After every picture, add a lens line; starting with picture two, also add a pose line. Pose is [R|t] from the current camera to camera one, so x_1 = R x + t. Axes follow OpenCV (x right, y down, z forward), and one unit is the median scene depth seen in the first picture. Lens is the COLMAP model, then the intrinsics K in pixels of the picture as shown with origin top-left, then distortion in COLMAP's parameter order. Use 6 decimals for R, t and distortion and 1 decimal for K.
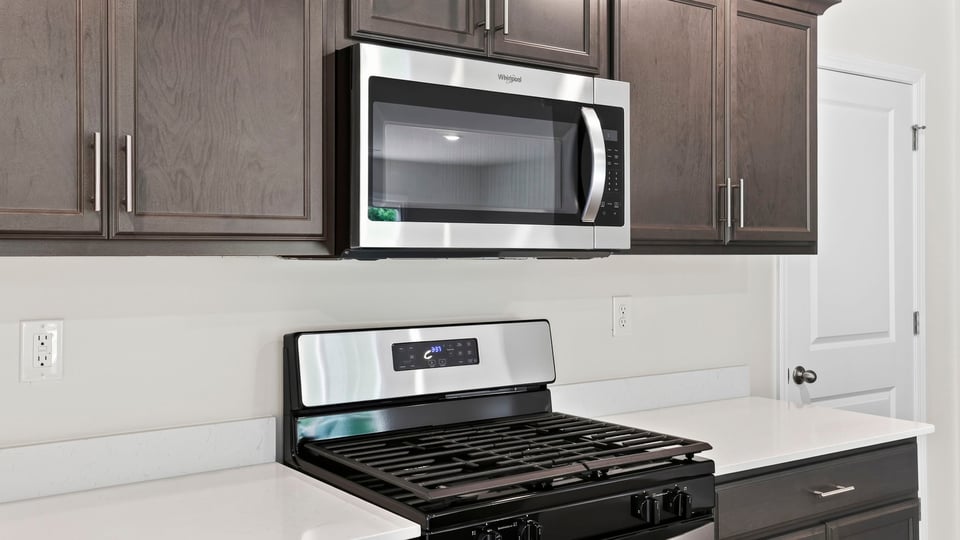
lens RADIAL K [[926.2, 0, 476.4], [0, 926.2, 252.7], [0, 0, 1]] dist [0.049084, 0.000000]
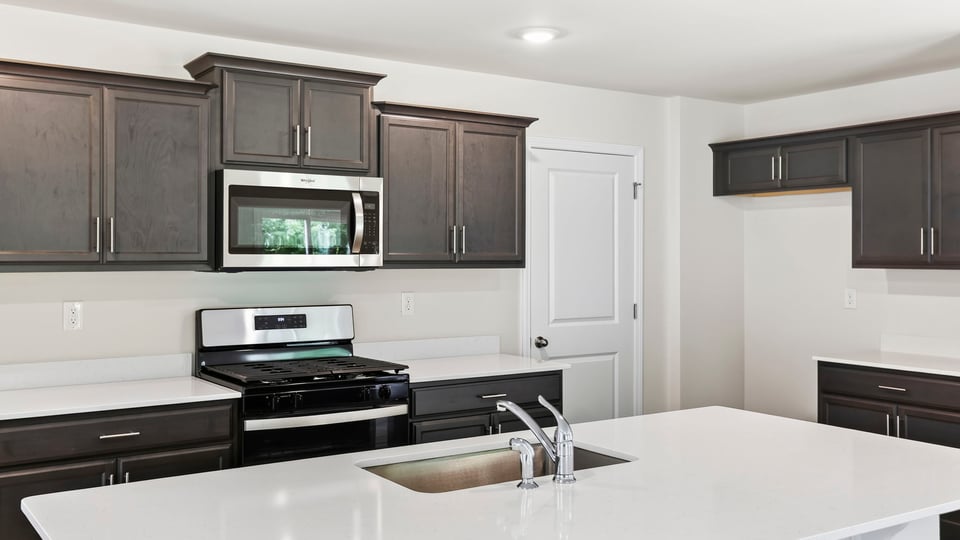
lens RADIAL K [[923.7, 0, 467.8], [0, 923.7, 252.8], [0, 0, 1]] dist [0.059101, 0.000000]
pose [[0.999483, 0.001545, -0.032103, 0.421175], [-0.001615, 0.999996, -0.002160, -0.029229], [0.032099, 0.002211, 0.999482, -0.919372]]
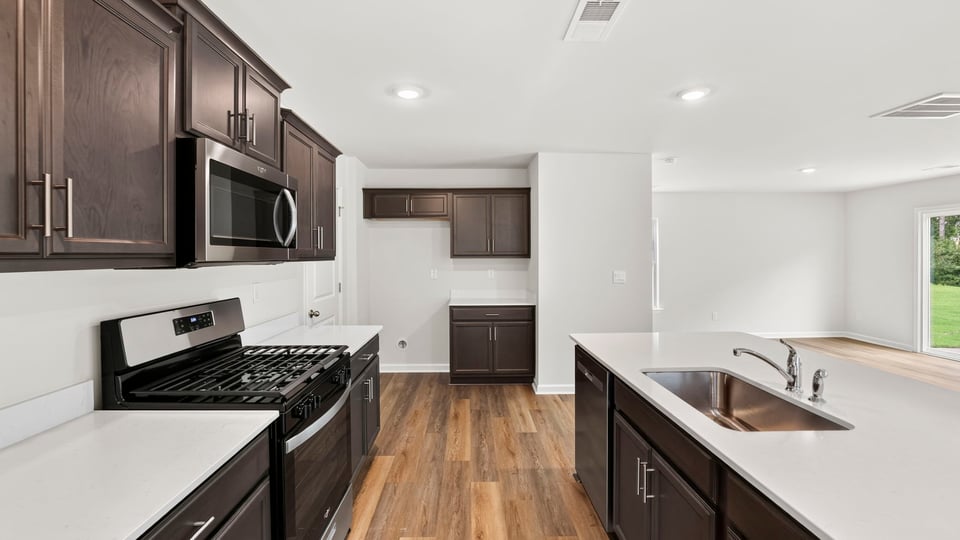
lens RADIAL K [[423.2, 0, 473.7], [0, 423.2, 262.6], [0, 0, 1]] dist [-0.040614, 0.011925]
pose [[0.571142, -0.015603, 0.820703, -0.398289], [0.002584, 0.999849, 0.017211, -0.012967], [-0.820847, -0.007709, 0.571096, 0.156452]]
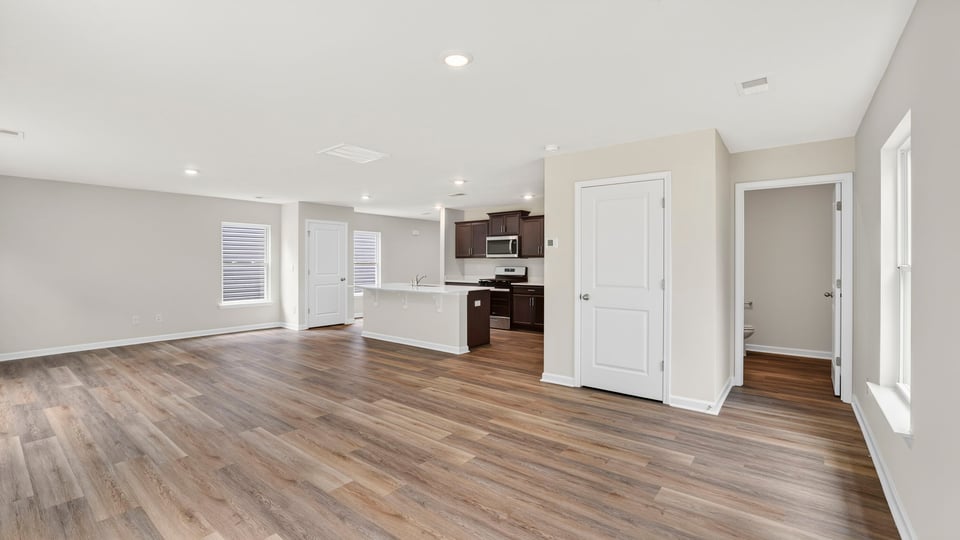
lens RADIAL K [[423.2, 0, 474.4], [0, 423.2, 262.0], [0, 0, 1]] dist [-0.040614, 0.011925]
pose [[0.246860, 0.000088, -0.969051, 3.704874], [0.002495, 0.999997, 0.000726, 0.035478], [0.969048, -0.002597, 0.246859, -0.233464]]
